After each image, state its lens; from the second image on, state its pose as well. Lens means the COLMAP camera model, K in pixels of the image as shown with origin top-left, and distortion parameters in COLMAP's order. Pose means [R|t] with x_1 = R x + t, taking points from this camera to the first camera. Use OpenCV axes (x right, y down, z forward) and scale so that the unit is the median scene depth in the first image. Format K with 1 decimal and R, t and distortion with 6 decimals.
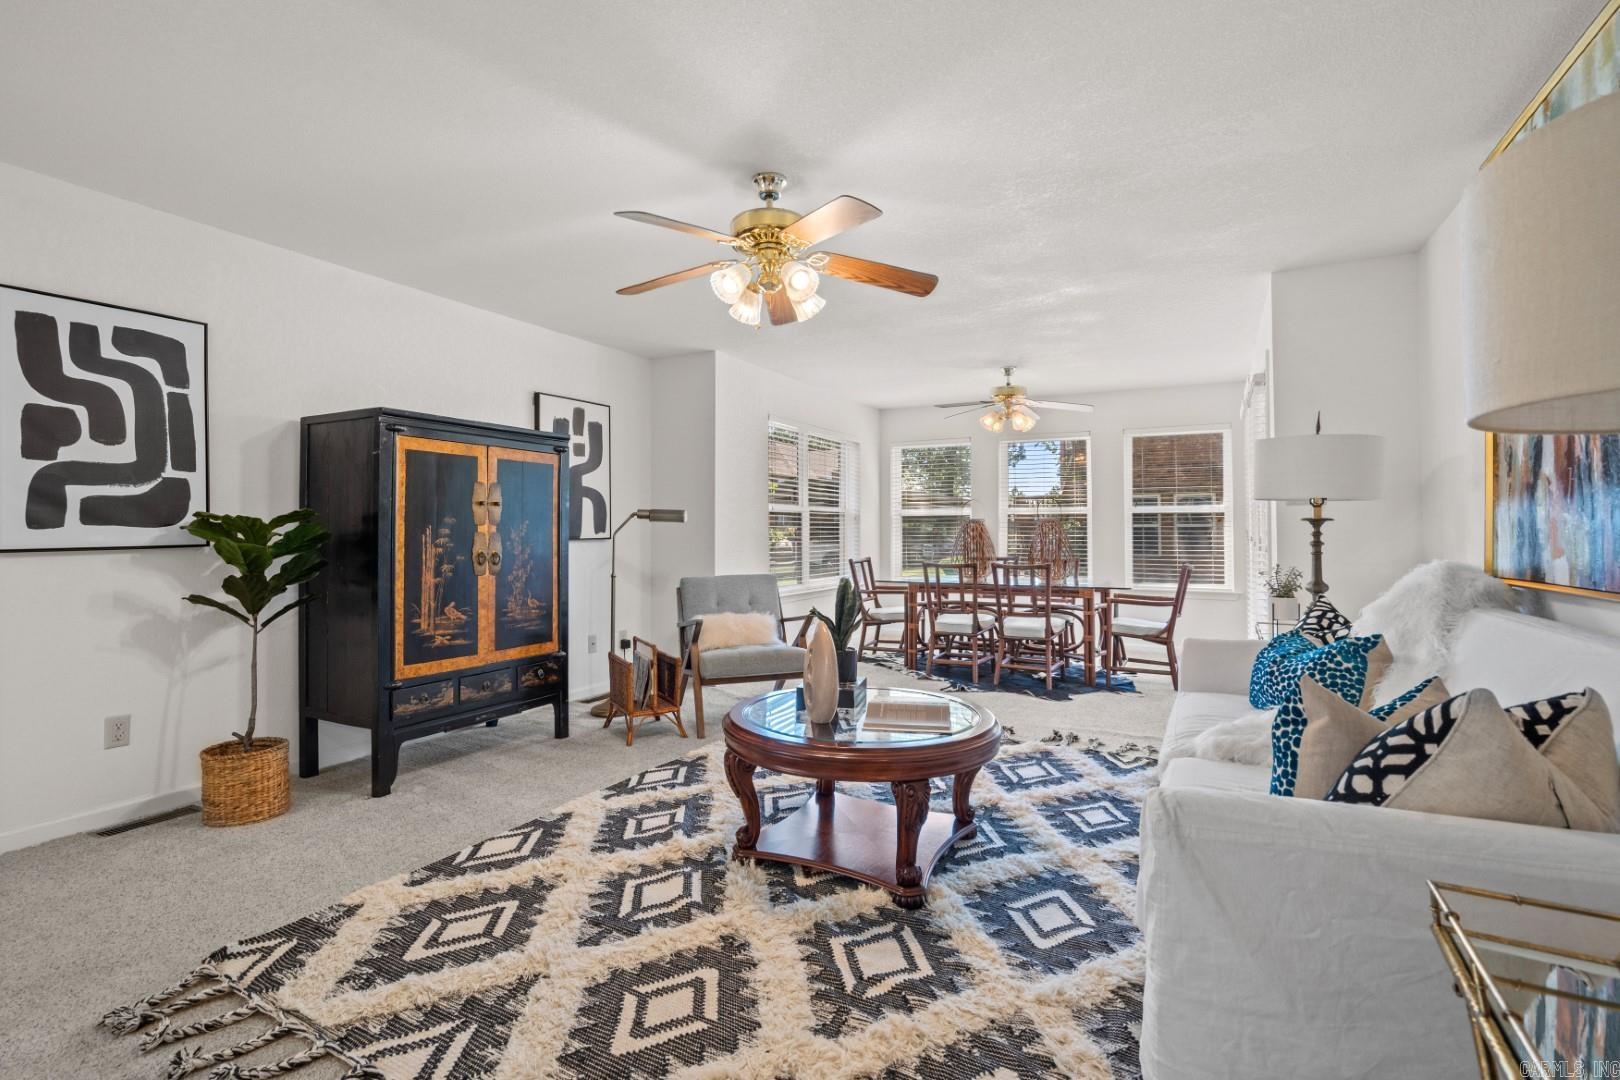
lens RADIAL K [[751.8, 0, 810.6], [0, 751.8, 519.8], [0, 0, 1]] dist [-0.001530, -0.000189]
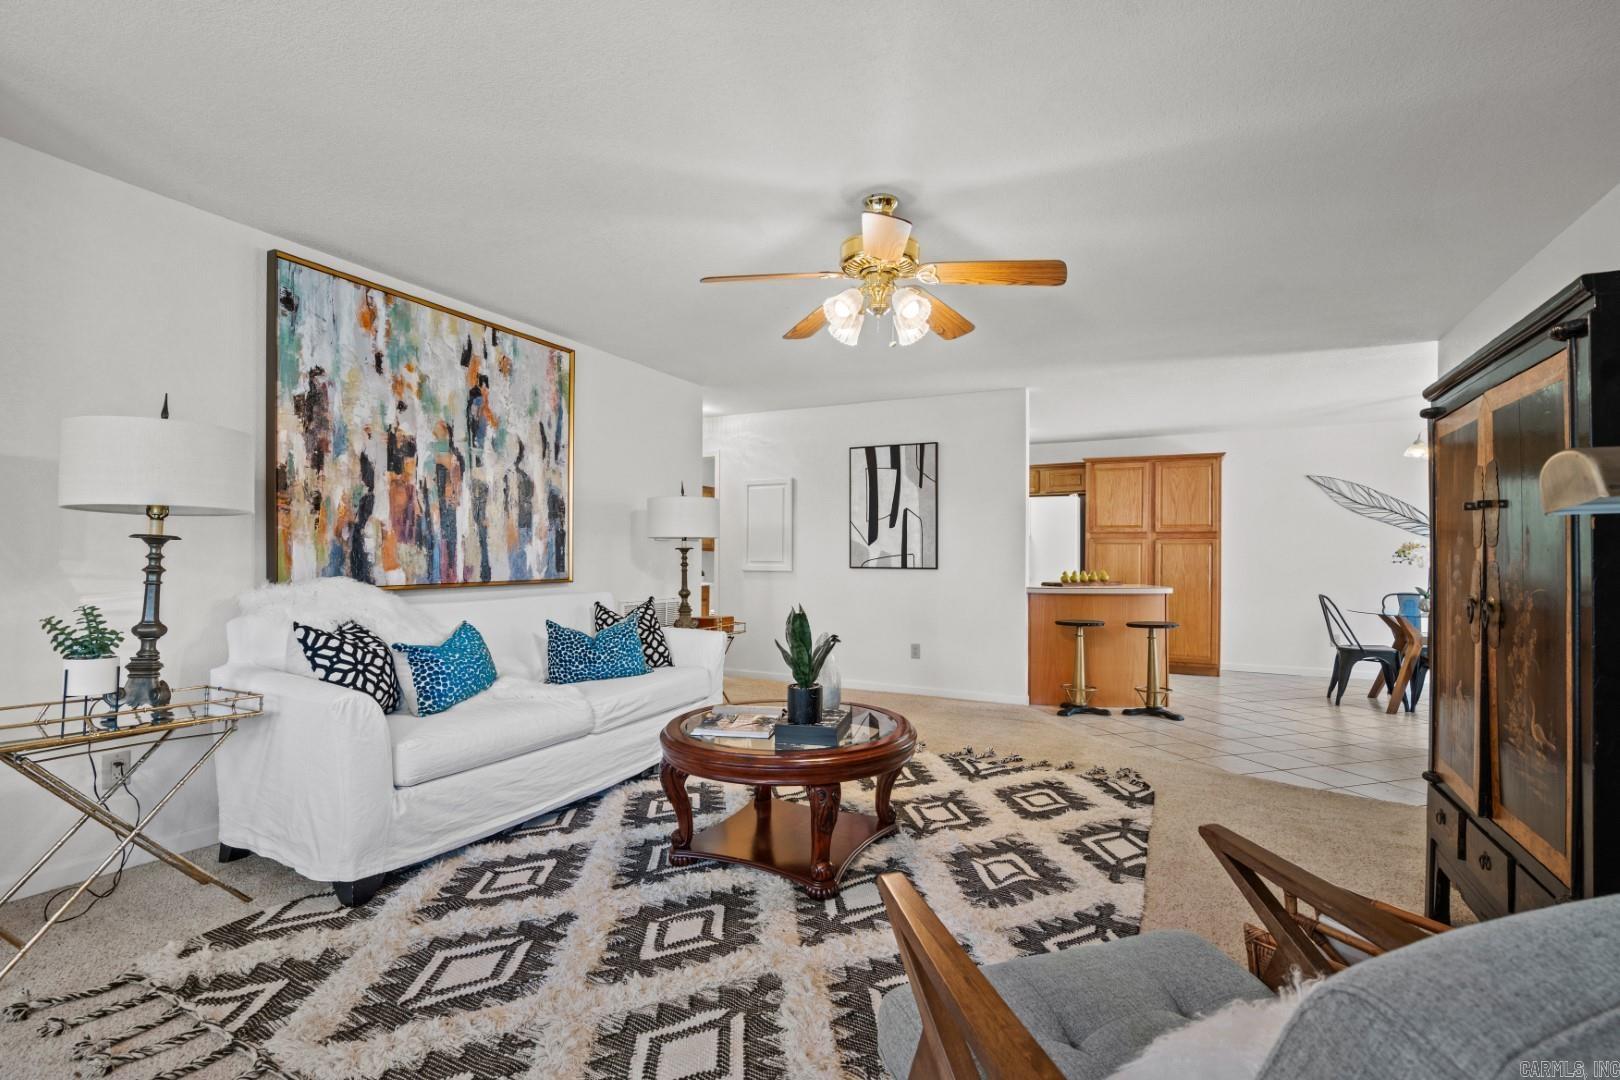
lens RADIAL K [[737.6, 0, 804.8], [0, 737.6, 536.0], [0, 0, 1]] dist [0.000875, 0.000427]
pose [[-0.999964, -0.003042, -0.007937, 0.066788], [-0.002695, 0.999056, -0.043346, 0.039208], [0.008061, -0.043323, -0.999029, 2.416041]]
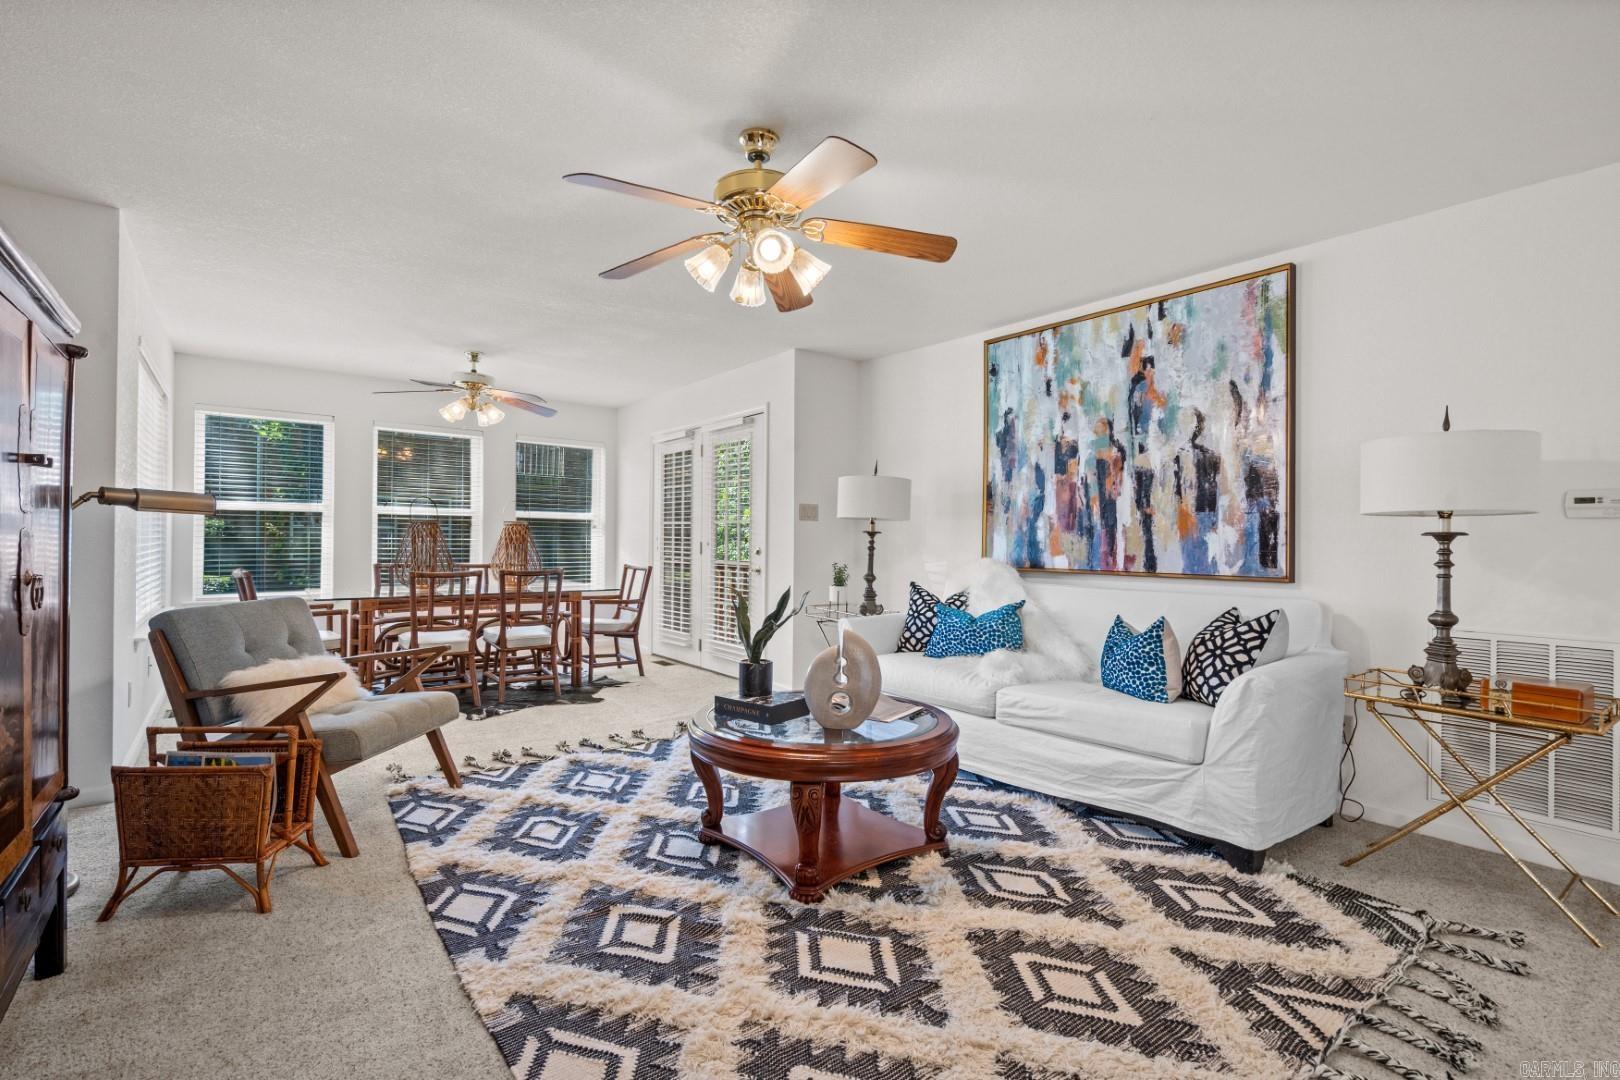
lens RADIAL K [[737.7, 0, 810.0], [0, 737.7, 540.0], [0, 0, 1]] dist [-0.002539, 0.000149]
pose [[0.410769, 0.005473, 0.911723, -1.003704], [-0.027922, 0.999588, 0.006580, 0.012114], [-0.911312, -0.028160, 0.410753, 0.712904]]
